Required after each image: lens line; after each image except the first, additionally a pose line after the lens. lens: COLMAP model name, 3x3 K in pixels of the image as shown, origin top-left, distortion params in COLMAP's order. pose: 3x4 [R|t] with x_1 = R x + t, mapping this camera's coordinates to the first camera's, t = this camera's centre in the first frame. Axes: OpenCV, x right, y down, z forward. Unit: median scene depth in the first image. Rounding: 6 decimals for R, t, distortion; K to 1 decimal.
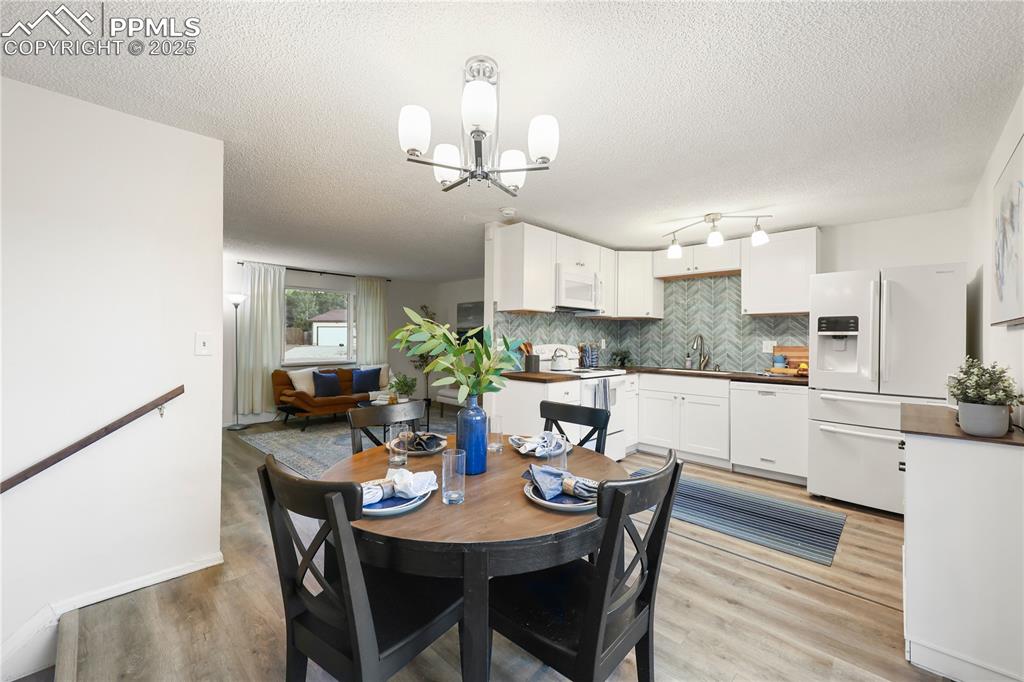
lens RADIAL K [[408.1, 0, 511.1], [0, 408.1, 338.2], [0, 0, 1]] dist [-0.001165, -0.000240]
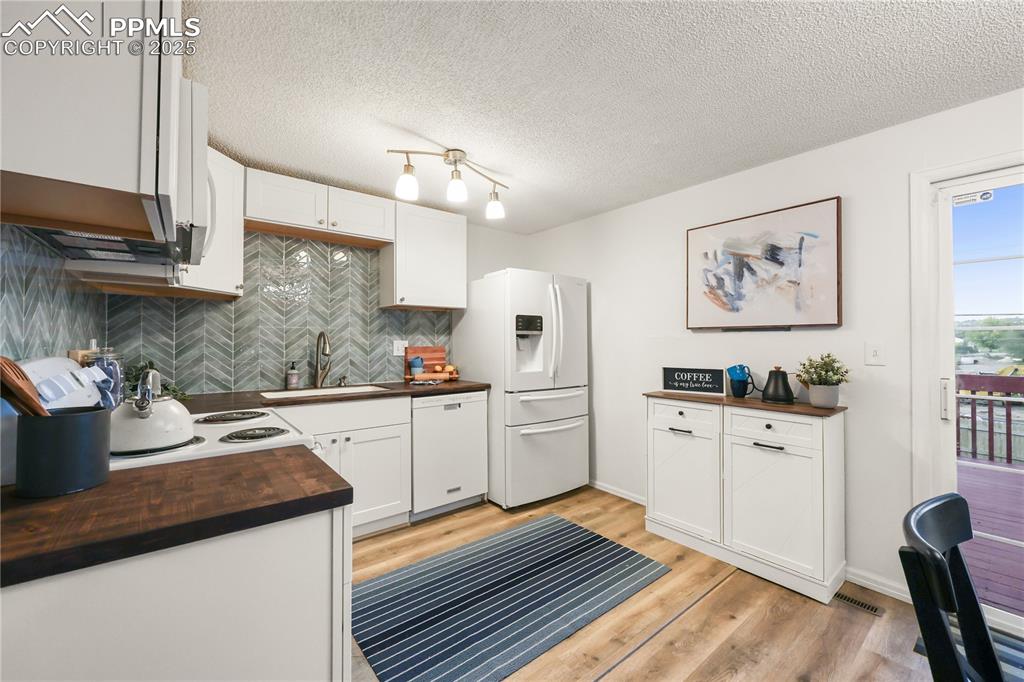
lens RADIAL K [[408.8, 0, 514.7], [0, 408.8, 338.1], [0, 0, 1]] dist [0.000227, 0.000149]
pose [[0.122174, -0.001682, 0.992507, -0.127687], [-0.002375, 0.999995, 0.001987, -0.000471], [-0.992506, -0.002600, 0.122169, 0.651940]]
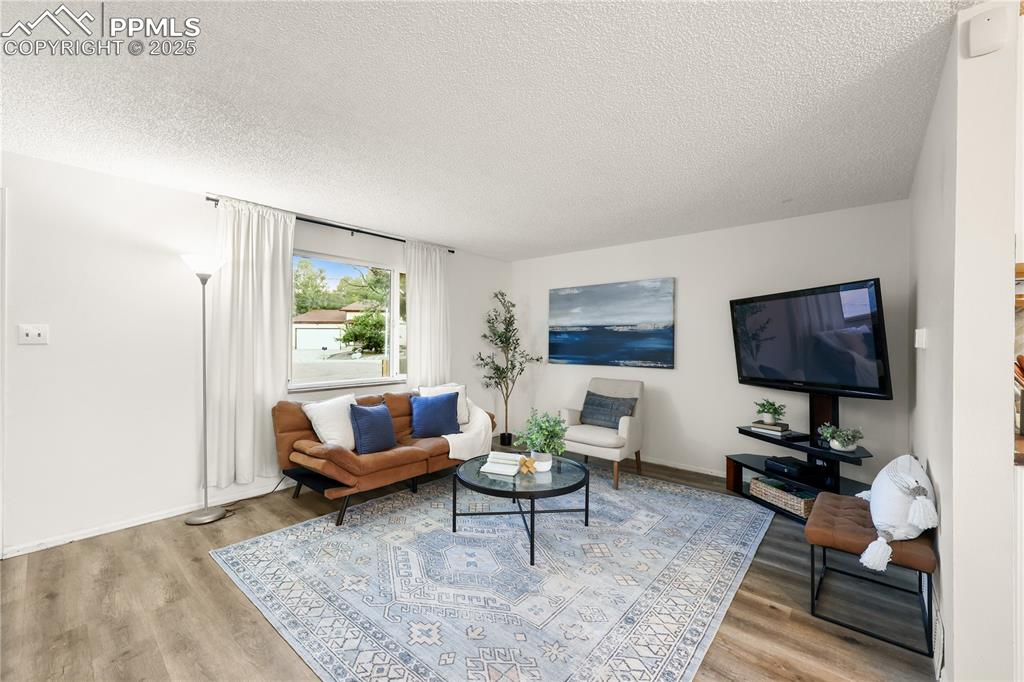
lens RADIAL K [[408.1, 0, 511.1], [0, 408.1, 338.2], [0, 0, 1]] dist [-0.001165, -0.000240]
pose [[0.998486, -0.001283, 0.054985, -0.404377], [0.001577, 0.999985, -0.005309, -0.003108], [-0.054977, 0.005388, 0.998473, 0.596932]]
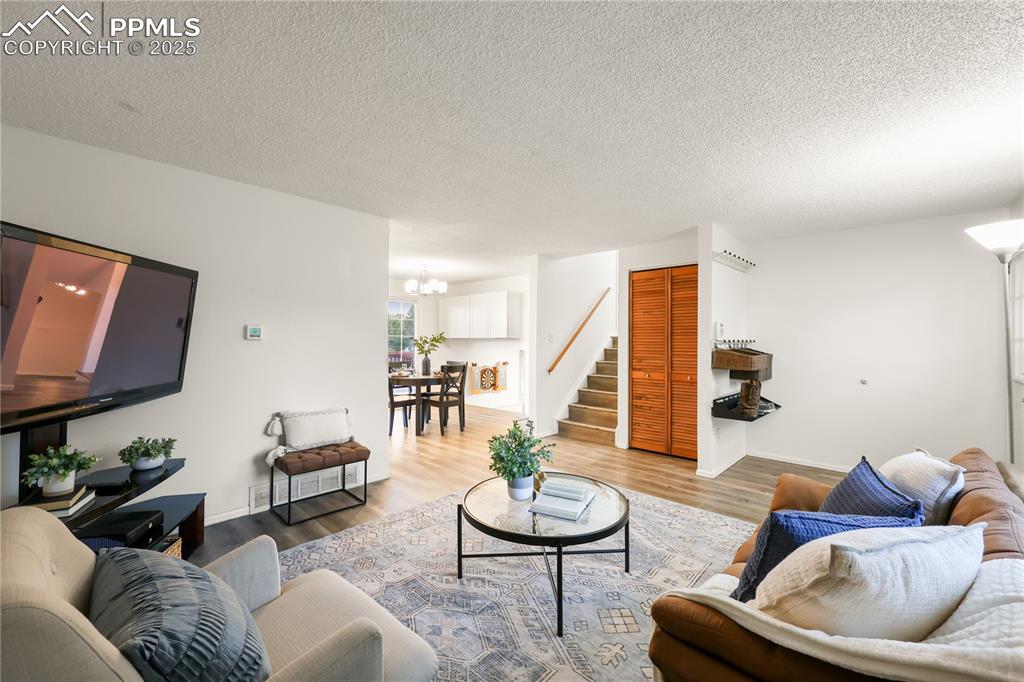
lens RADIAL K [[411.1, 0, 512.0], [0, 411.1, 341.0], [0, 0, 1]] dist [0.000350, 0.000035]
pose [[-0.999897, -0.012233, -0.007544, -0.307049], [-0.012230, 0.999925, -0.000415, 0.002489], [0.007548, -0.000323, -0.999971, 1.736541]]
